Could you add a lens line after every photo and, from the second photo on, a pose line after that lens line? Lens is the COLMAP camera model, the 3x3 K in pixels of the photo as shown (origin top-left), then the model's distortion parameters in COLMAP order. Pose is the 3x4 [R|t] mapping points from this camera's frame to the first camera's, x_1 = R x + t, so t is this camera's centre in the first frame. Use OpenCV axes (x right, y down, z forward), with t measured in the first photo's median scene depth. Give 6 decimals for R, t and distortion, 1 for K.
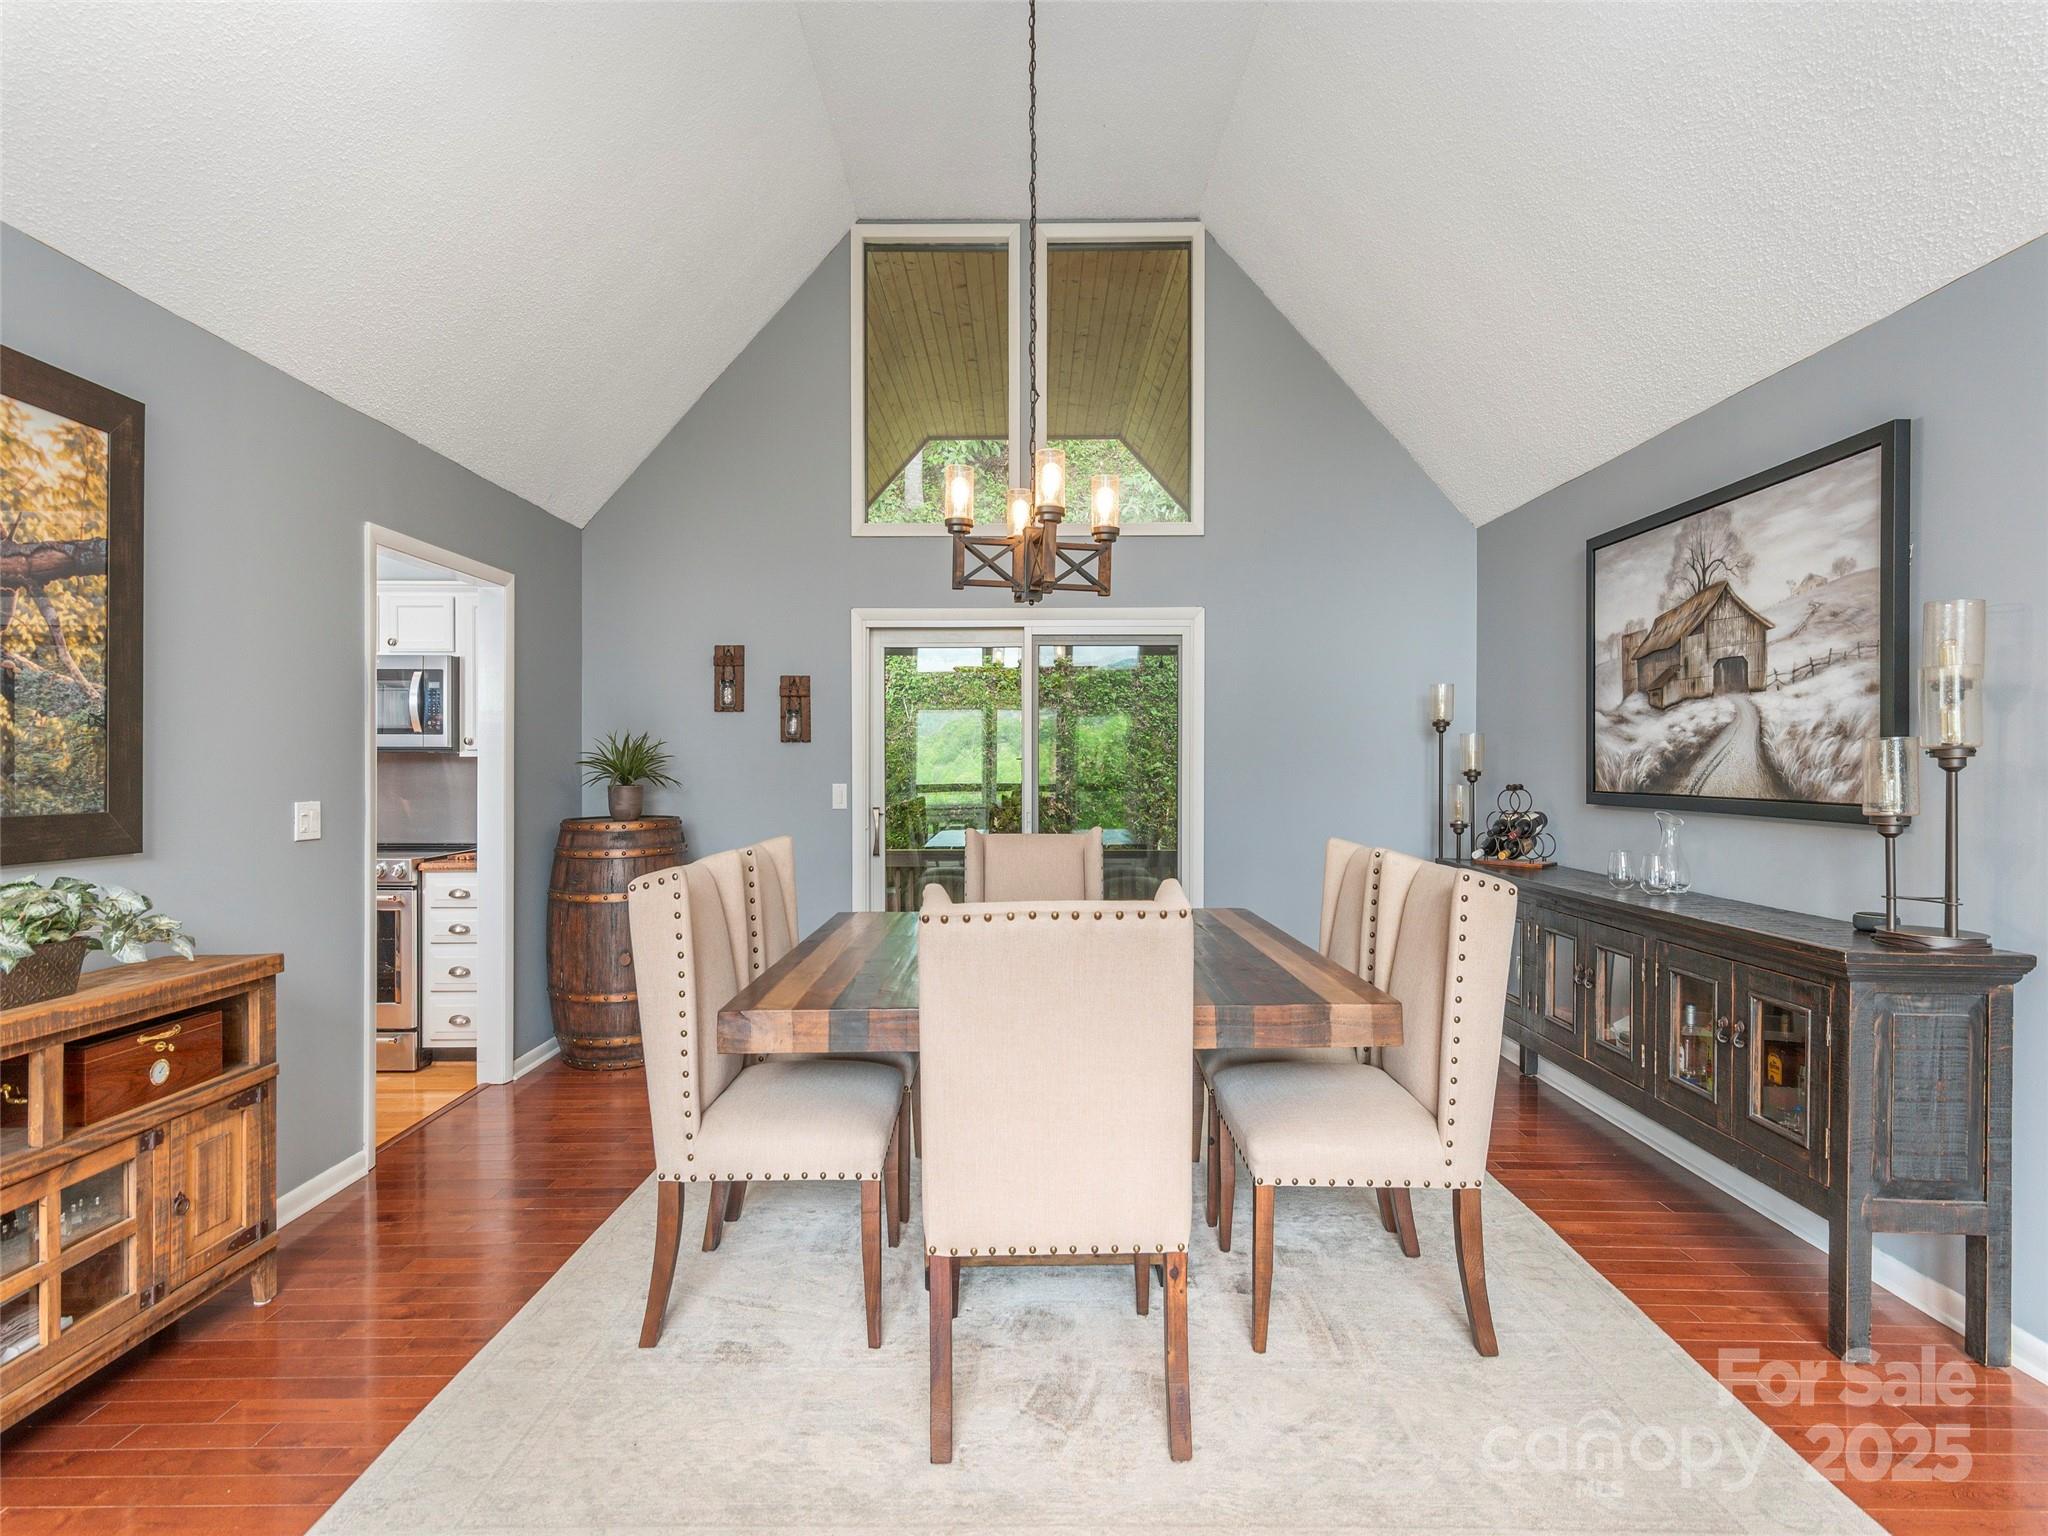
lens RADIAL K [[1011.4, 0, 1002.3], [0, 1011.4, 773.0], [0, 0, 1]] dist [0.005317, 0.001193]
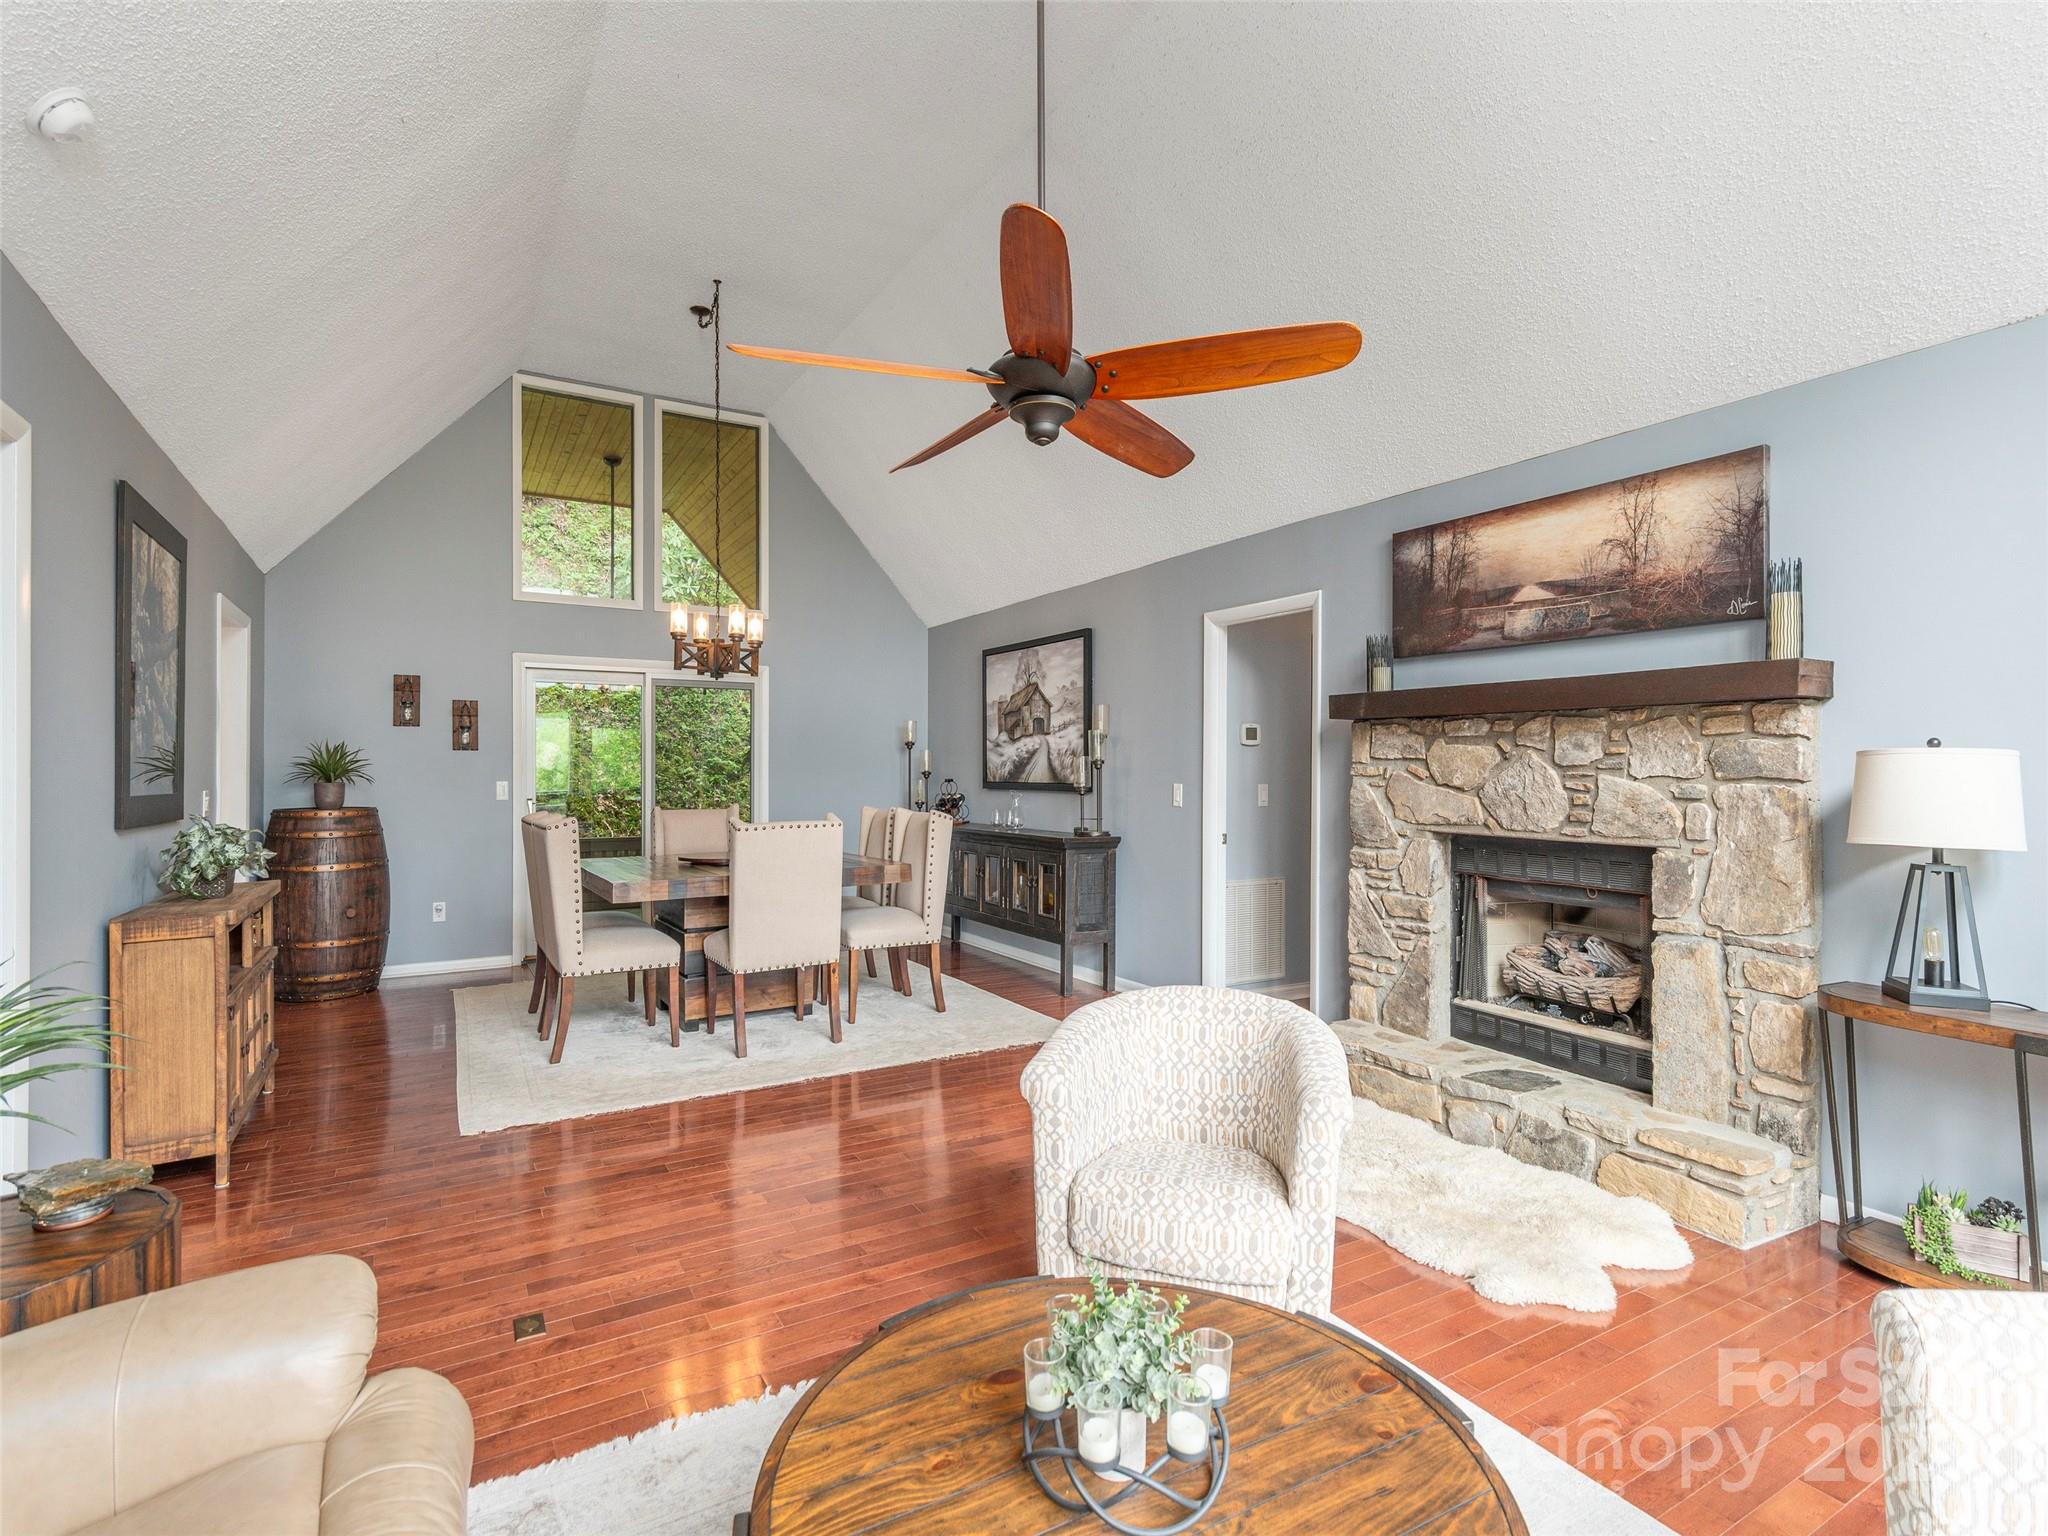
lens RADIAL K [[983.7, 0, 1038.2], [0, 983.7, 765.5], [0, 0, 1]] dist [0.001266, 0.000255]
pose [[0.844601, 0.003468, 0.535385, -0.392434], [0.003915, 0.999912, -0.012654, 0.013394], [-0.535382, 0.012784, 0.844513, -0.744645]]
